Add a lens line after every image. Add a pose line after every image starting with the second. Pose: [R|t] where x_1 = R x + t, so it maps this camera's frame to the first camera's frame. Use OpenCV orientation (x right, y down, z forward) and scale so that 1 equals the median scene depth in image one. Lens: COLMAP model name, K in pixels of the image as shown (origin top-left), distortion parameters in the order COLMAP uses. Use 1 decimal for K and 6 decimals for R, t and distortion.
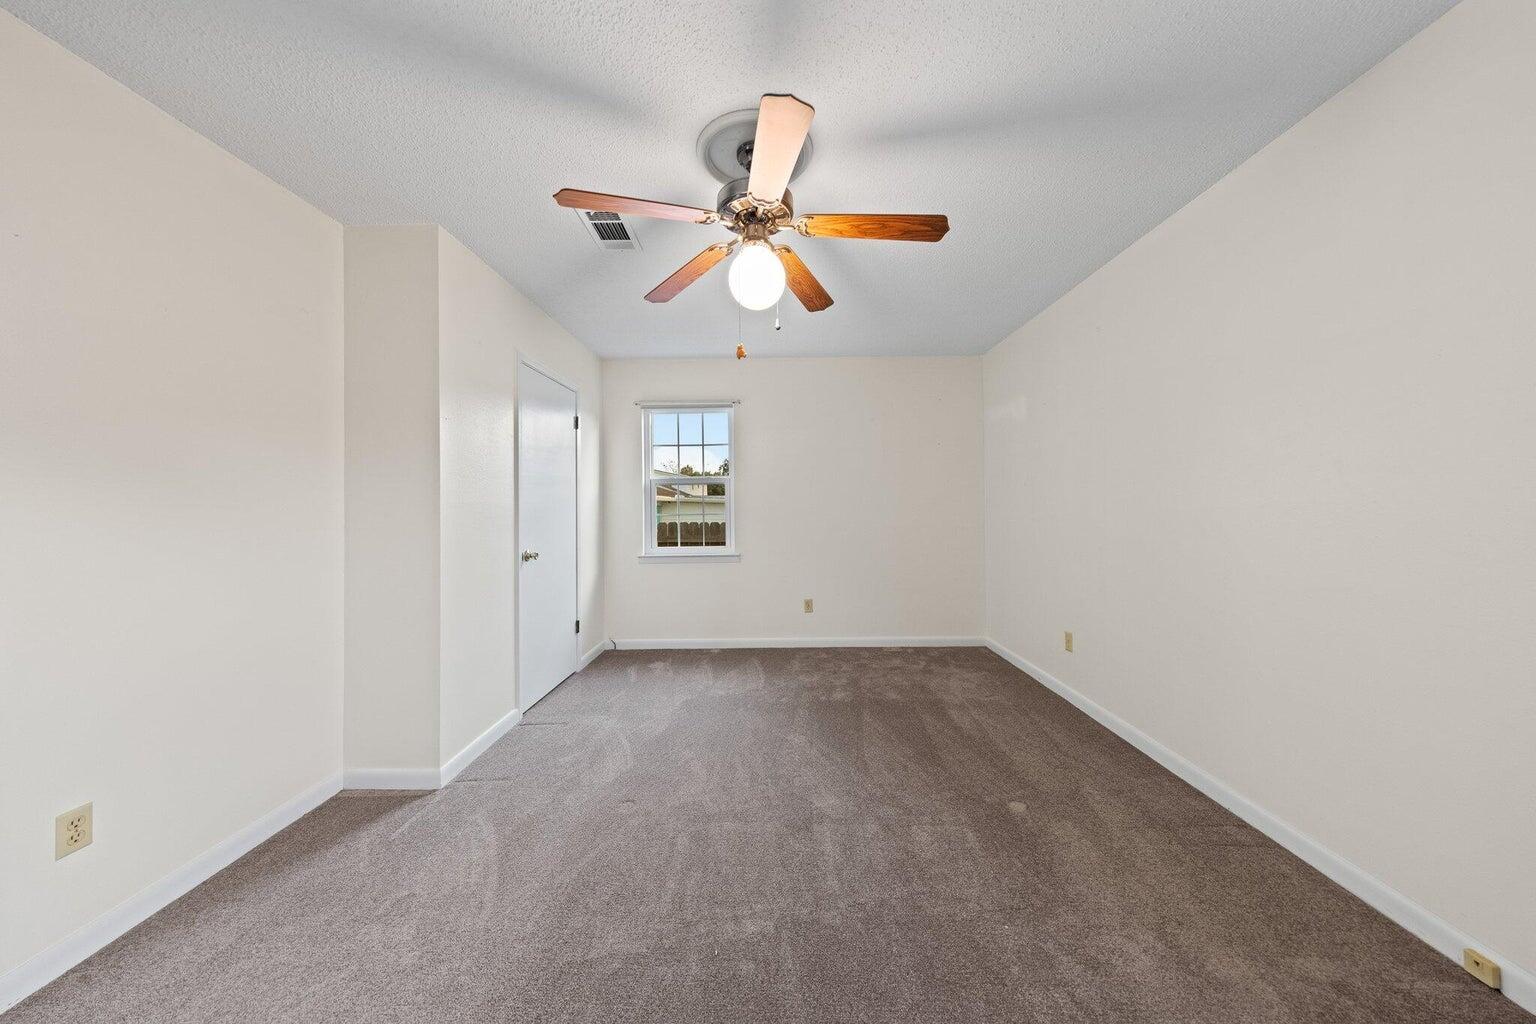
lens RADIAL K [[496.1, 0, 771.2], [0, 496.1, 500.3], [0, 0, 1]] dist [-0.000151, -0.000059]
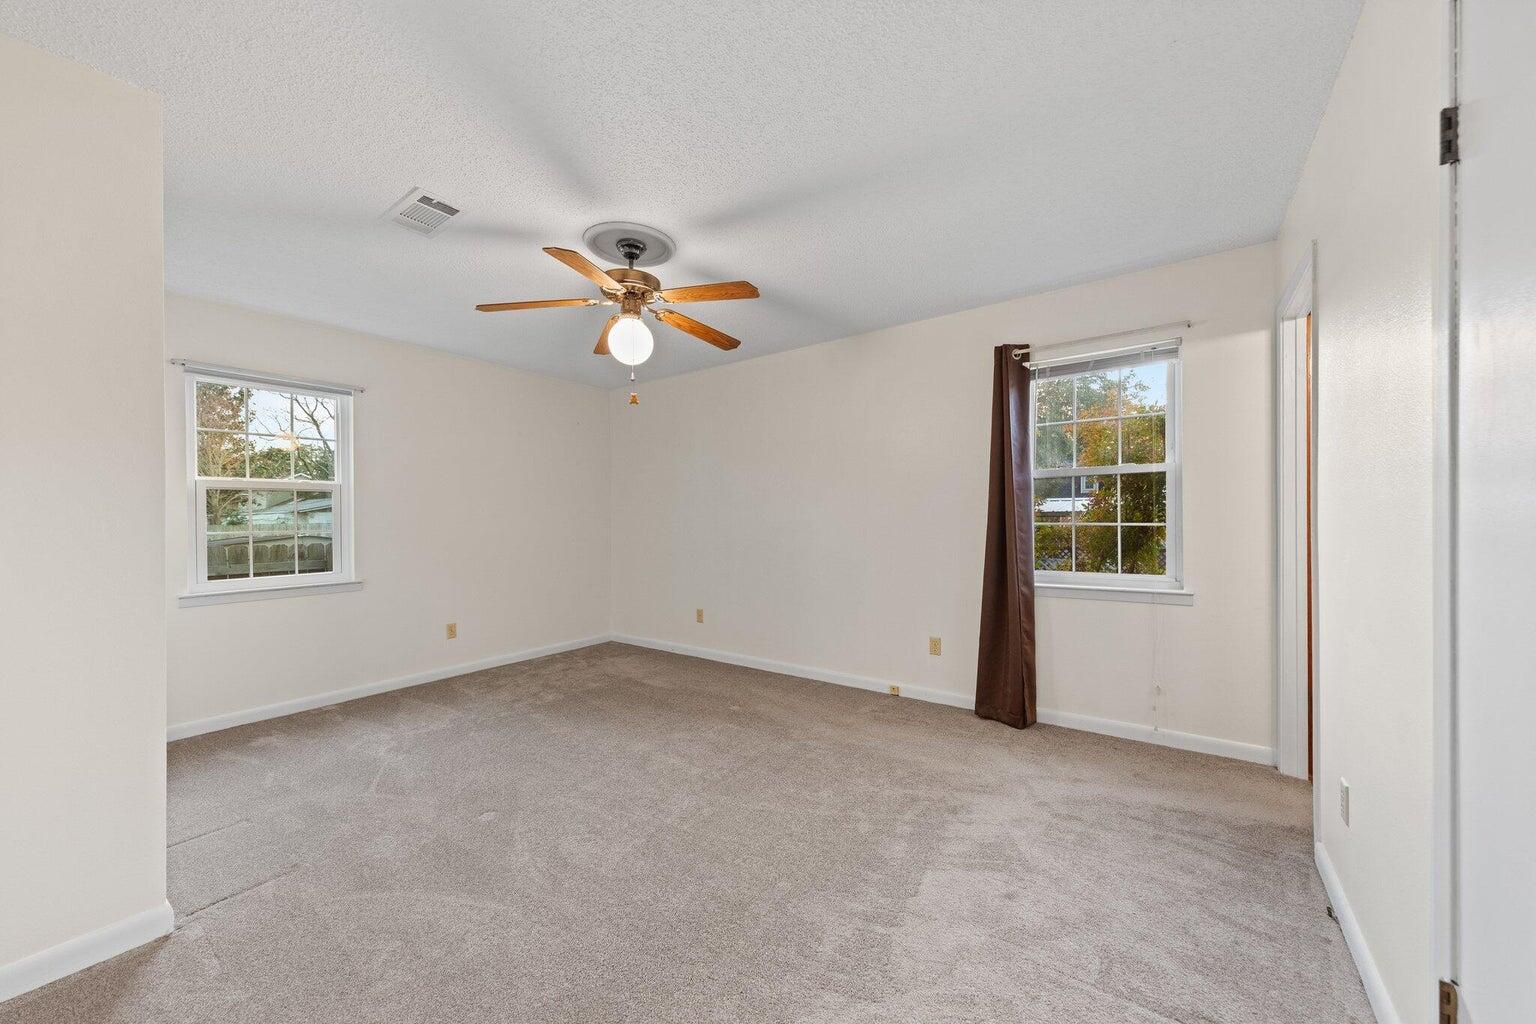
lens RADIAL K [[548.6, 0, 771.4], [0, 548.6, 507.9], [0, 0, 1]] dist [0.001290, 0.000029]
pose [[0.578421, 0.020366, 0.815484, -0.568324], [-0.005226, 0.999760, -0.021261, 0.009983], [-0.815722, 0.008036, 0.578388, -0.073802]]
